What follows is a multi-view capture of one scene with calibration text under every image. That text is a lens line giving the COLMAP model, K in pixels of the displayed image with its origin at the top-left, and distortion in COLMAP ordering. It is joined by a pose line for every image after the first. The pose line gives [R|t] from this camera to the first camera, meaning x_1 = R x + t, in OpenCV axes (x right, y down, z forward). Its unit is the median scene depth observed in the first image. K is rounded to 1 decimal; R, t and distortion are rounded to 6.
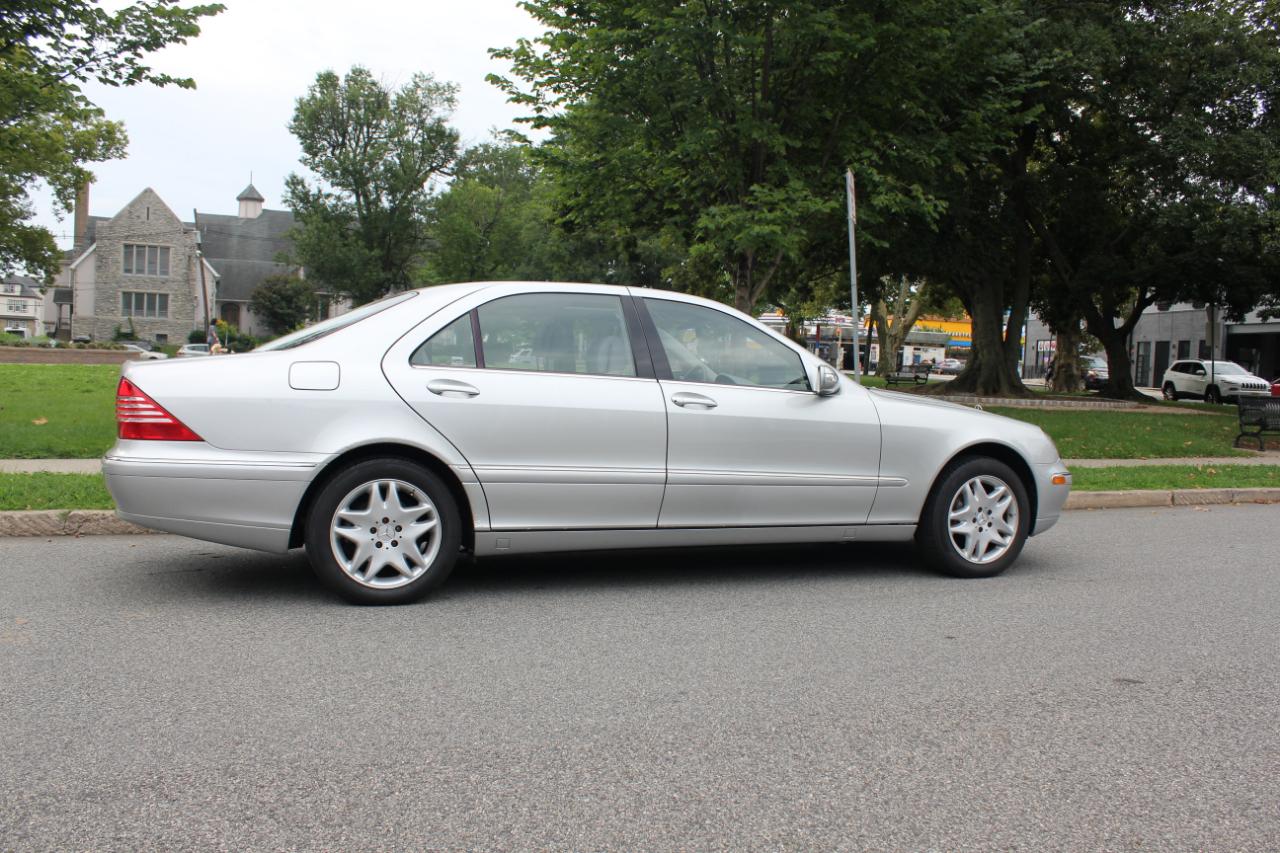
lens RADIAL K [[1084.3, 0, 640.0], [0, 1084.3, 426.5], [0, 0, 1]] dist [-0.170798, 0.159770]
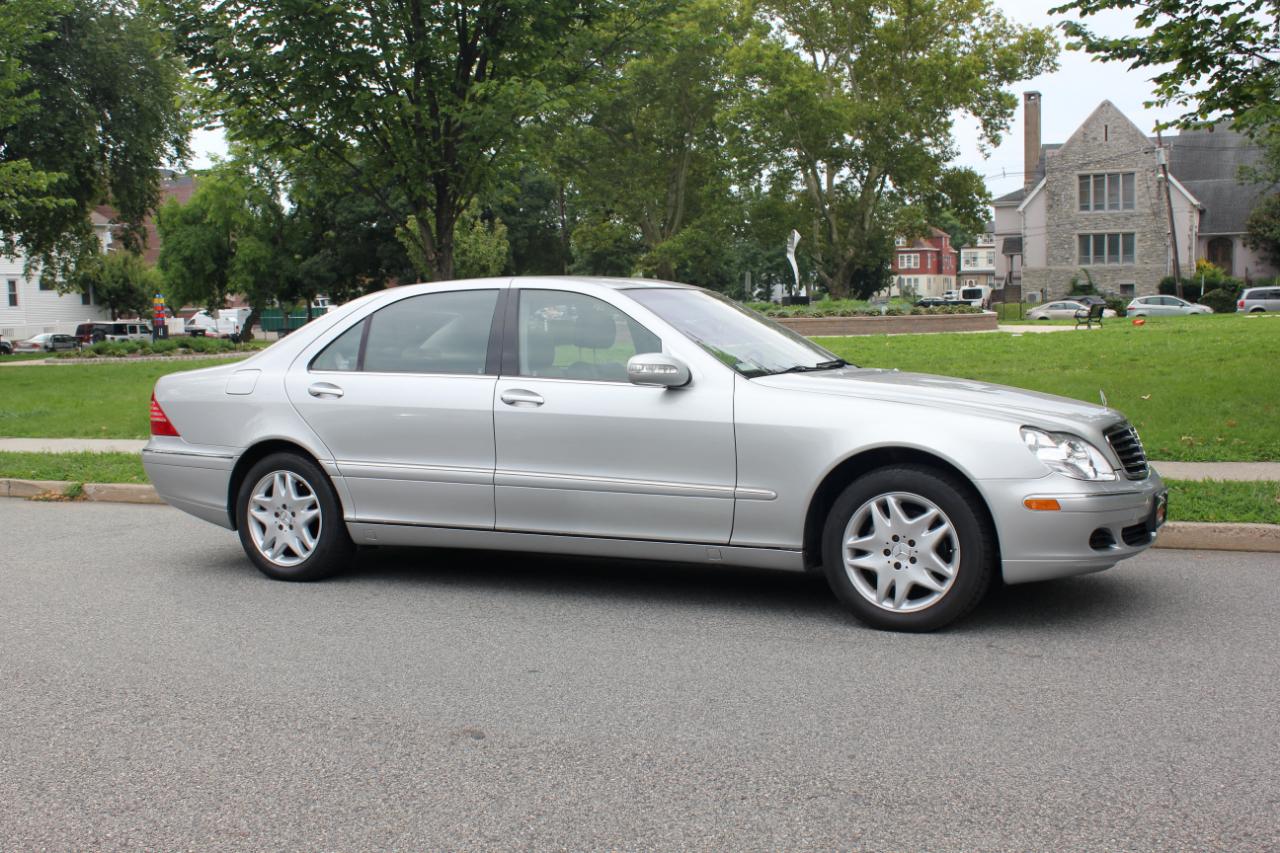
lens RADIAL K [[1421.6, 0, 641.3], [0, 1421.6, 429.1], [0, 0, 1]] dist [-0.115025, 0.148459]
pose [[0.677590, 0.008310, -0.735393, 0.374685], [0.007784, 0.999799, 0.018469, -0.006832], [0.735399, -0.018239, 0.677389, 0.086148]]
